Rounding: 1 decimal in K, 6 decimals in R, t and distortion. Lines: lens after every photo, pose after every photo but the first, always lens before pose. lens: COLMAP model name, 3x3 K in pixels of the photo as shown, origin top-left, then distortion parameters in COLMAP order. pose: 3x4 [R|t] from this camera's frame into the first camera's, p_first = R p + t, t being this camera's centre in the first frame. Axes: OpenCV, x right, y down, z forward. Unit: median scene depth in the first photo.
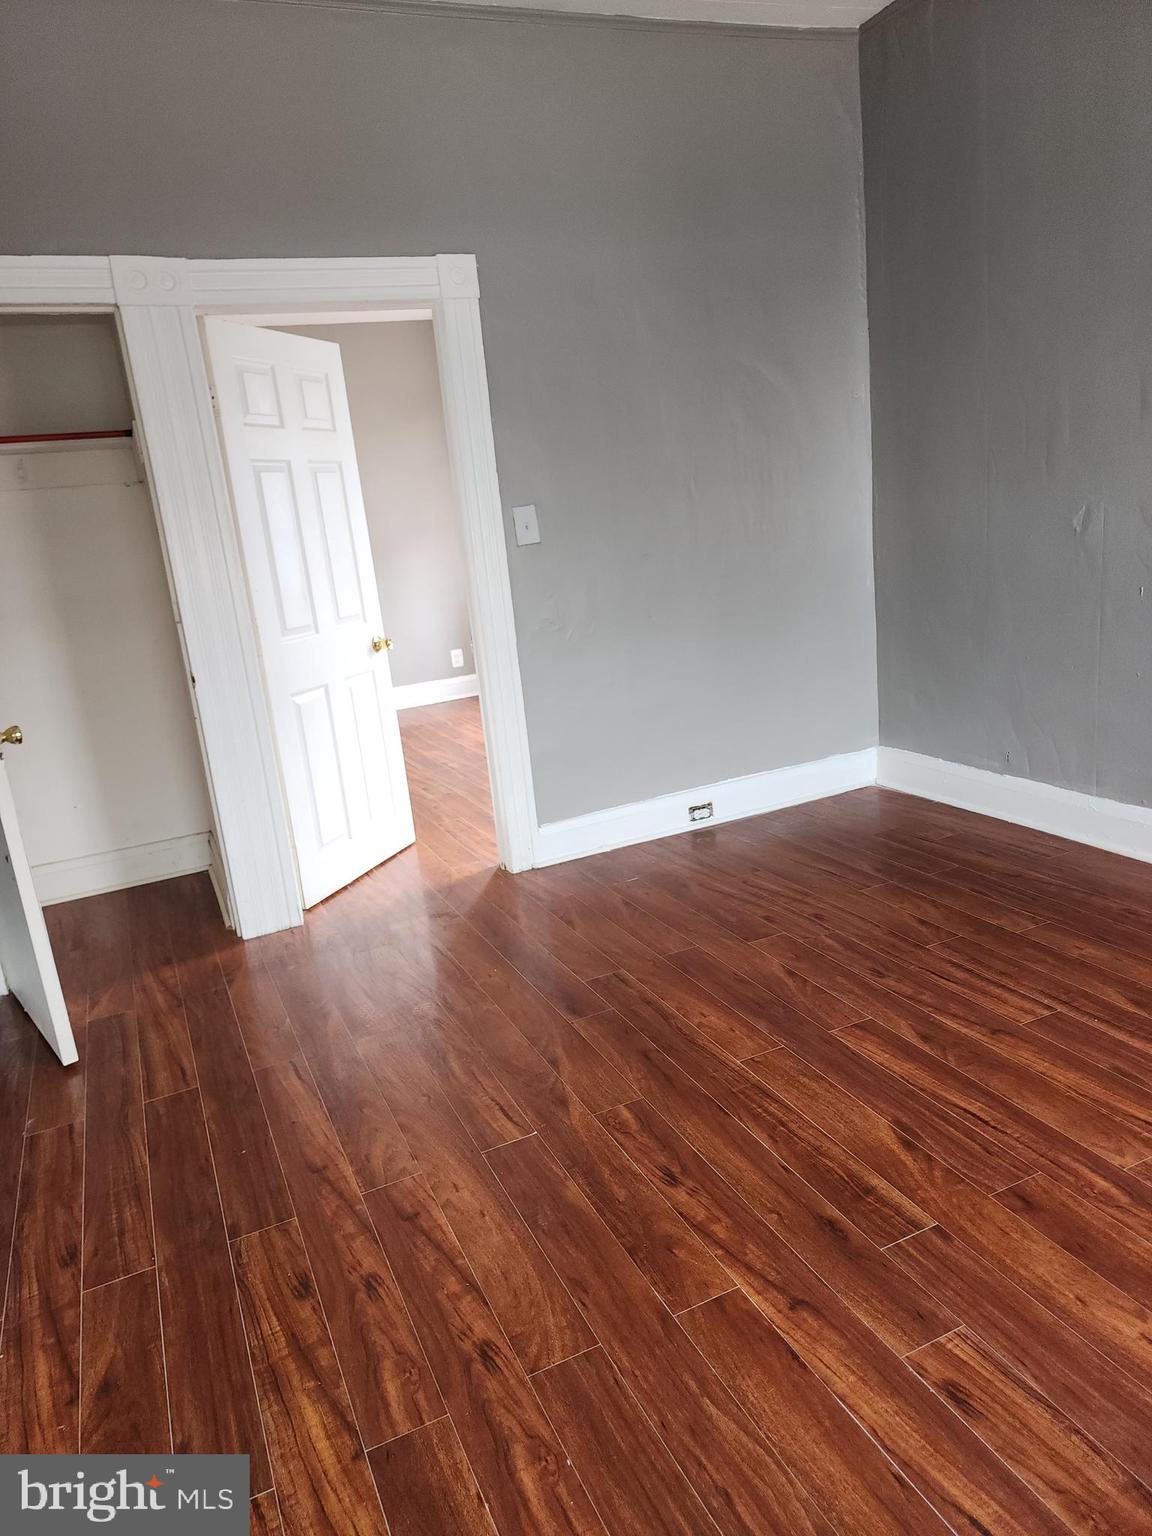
lens RADIAL K [[1019.1, 0, 580.1], [0, 1019.1, 748.1], [0, 0, 1]] dist [0.089915, -0.070708]
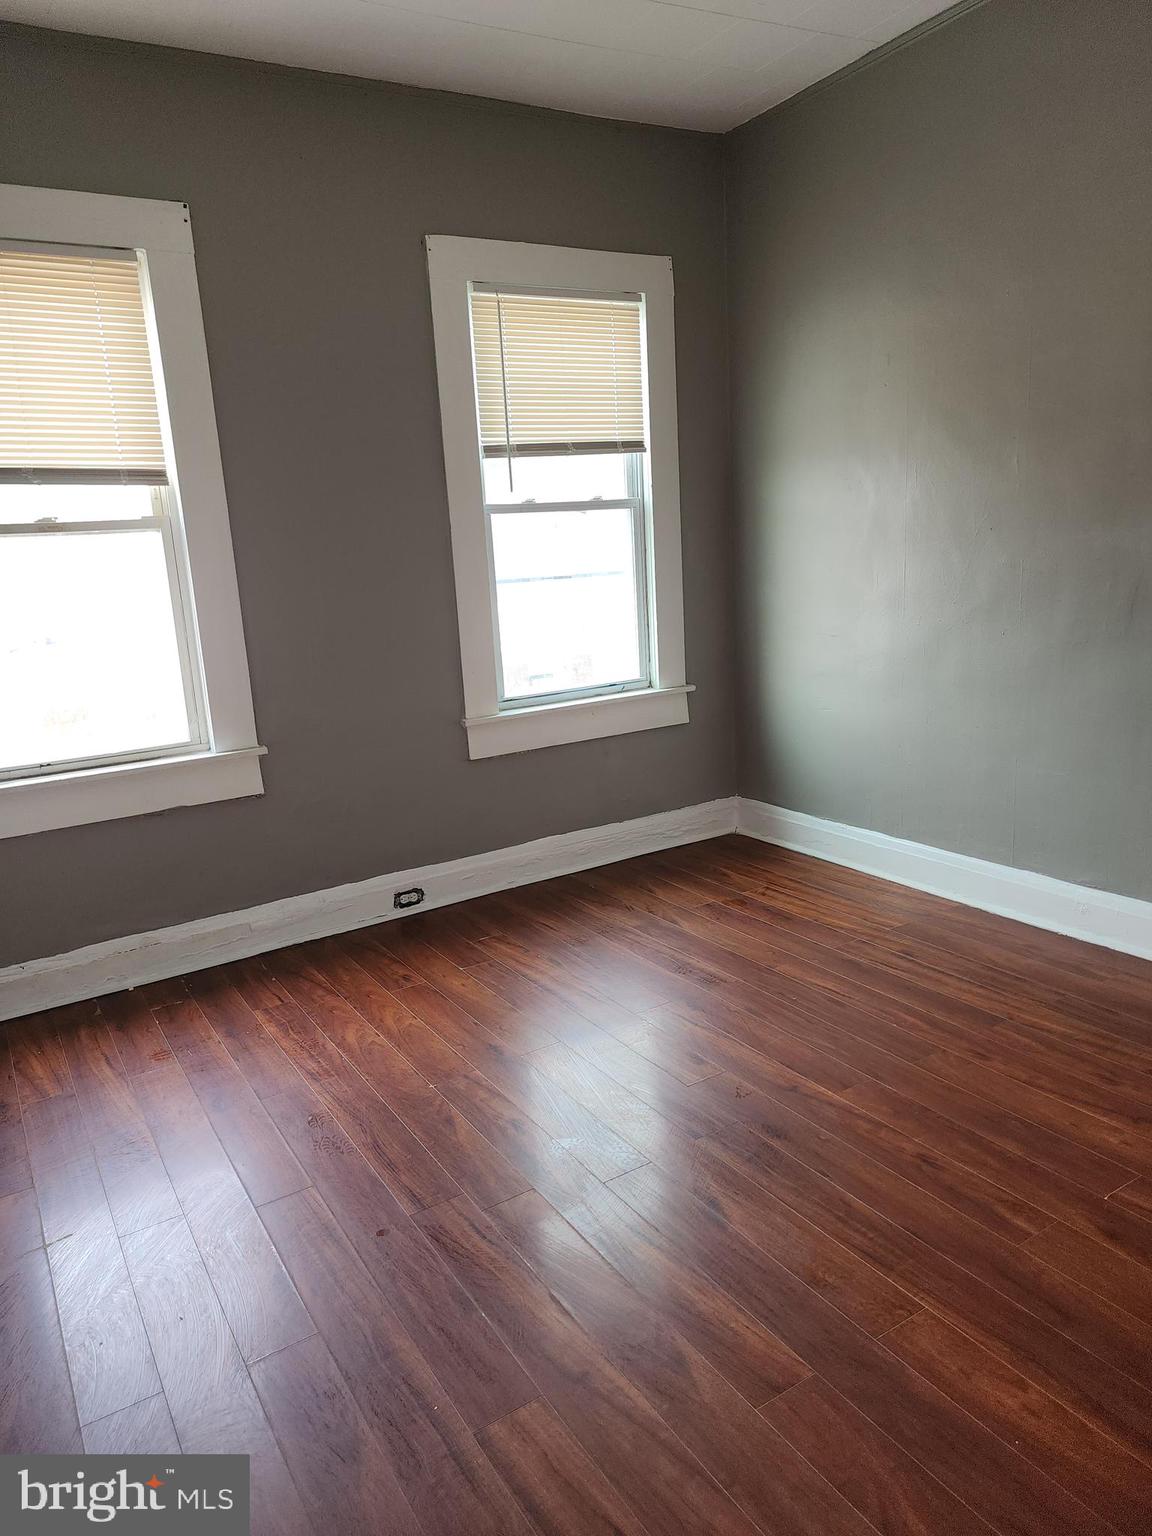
lens RADIAL K [[1019.1, 0, 580.1], [0, 1019.1, 748.1], [0, 0, 1]] dist [0.089915, -0.070708]
pose [[-0.977536, 0.188025, -0.095242, 0.429274], [0.129875, 0.893237, 0.430418, -0.446580], [0.166003, 0.408379, -0.897591, 1.604578]]
